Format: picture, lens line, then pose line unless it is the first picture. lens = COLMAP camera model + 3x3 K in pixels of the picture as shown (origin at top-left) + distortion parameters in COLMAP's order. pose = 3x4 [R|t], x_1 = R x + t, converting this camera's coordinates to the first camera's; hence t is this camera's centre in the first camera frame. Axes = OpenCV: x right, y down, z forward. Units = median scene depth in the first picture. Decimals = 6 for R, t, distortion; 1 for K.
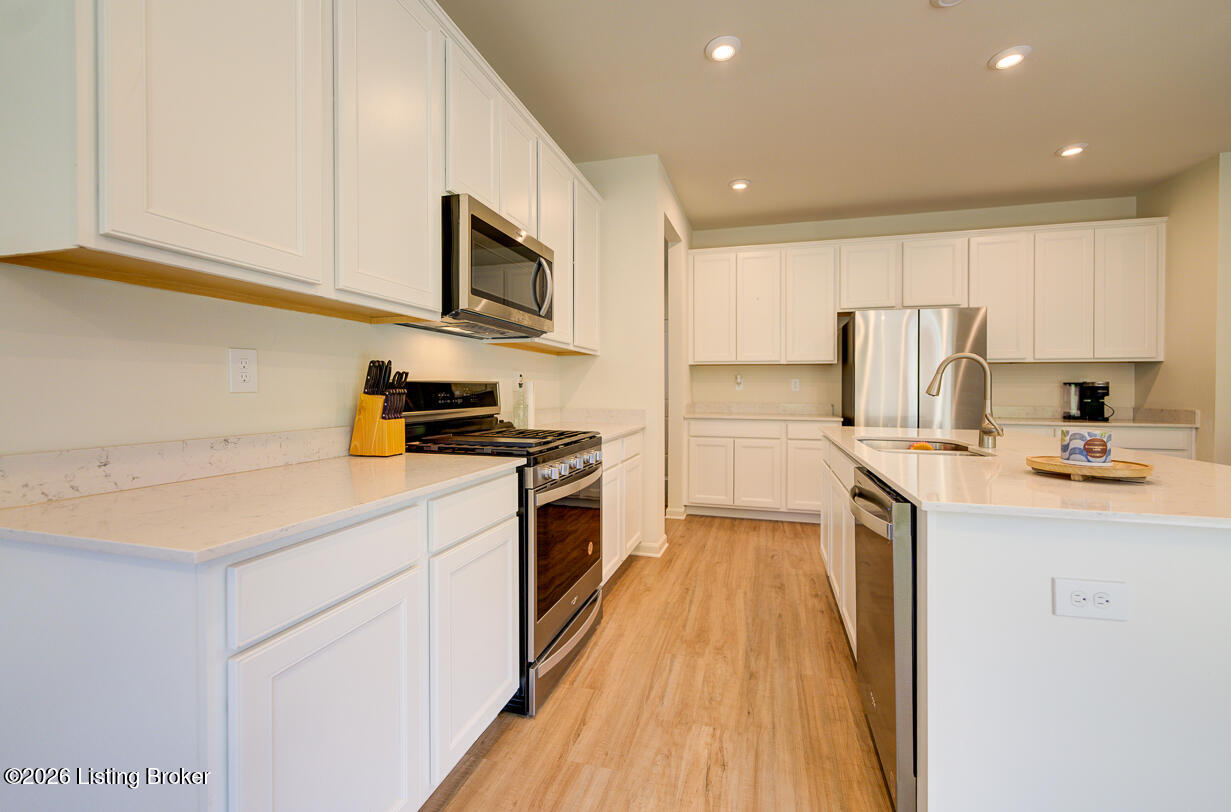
lens RADIAL K [[502.7, 0, 619.7], [0, 502.7, 389.7], [0, 0, 1]] dist [0.001010, 0.000012]
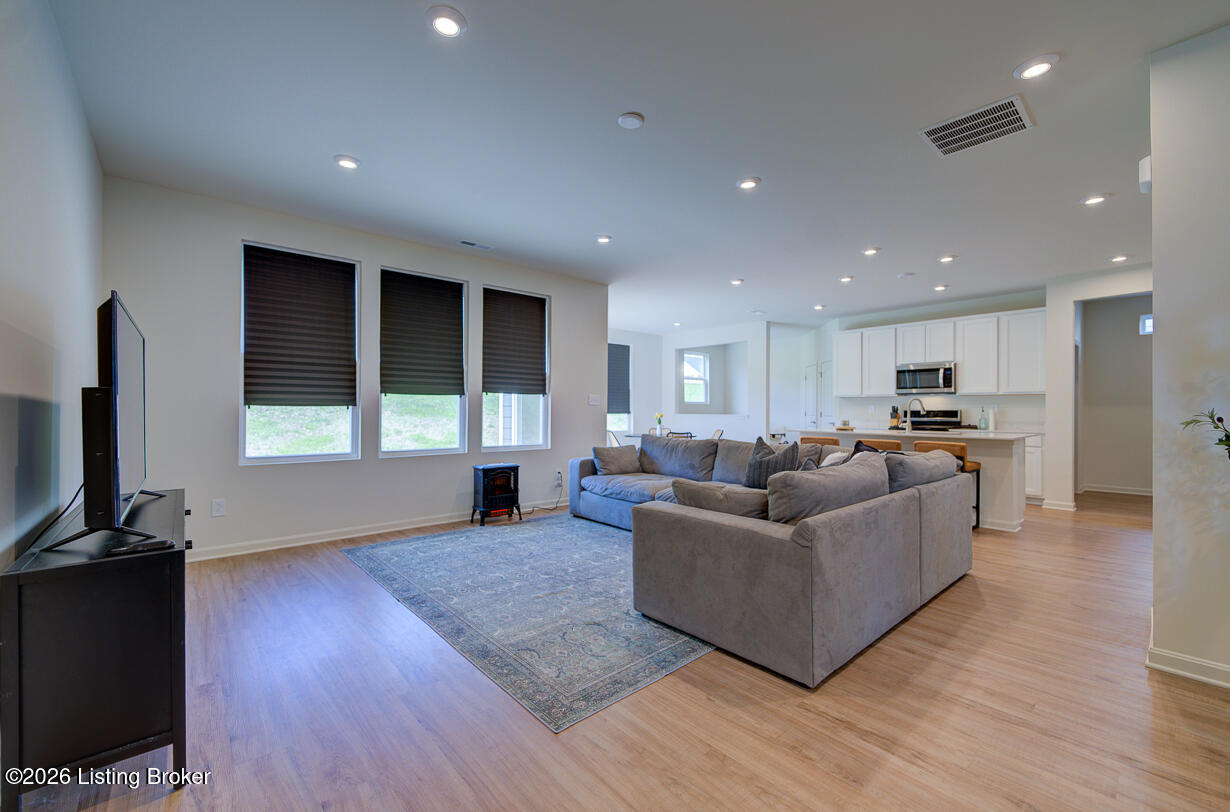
lens RADIAL K [[502.3, 0, 609.1], [0, 502.3, 412.9], [0, 0, 1]] dist [0.001010, 0.000012]
pose [[-0.530371, -0.007859, -0.847729, 3.270515], [-0.010771, 0.999939, -0.002531, 0.029697], [0.847697, 0.007789, -0.530423, 0.868192]]
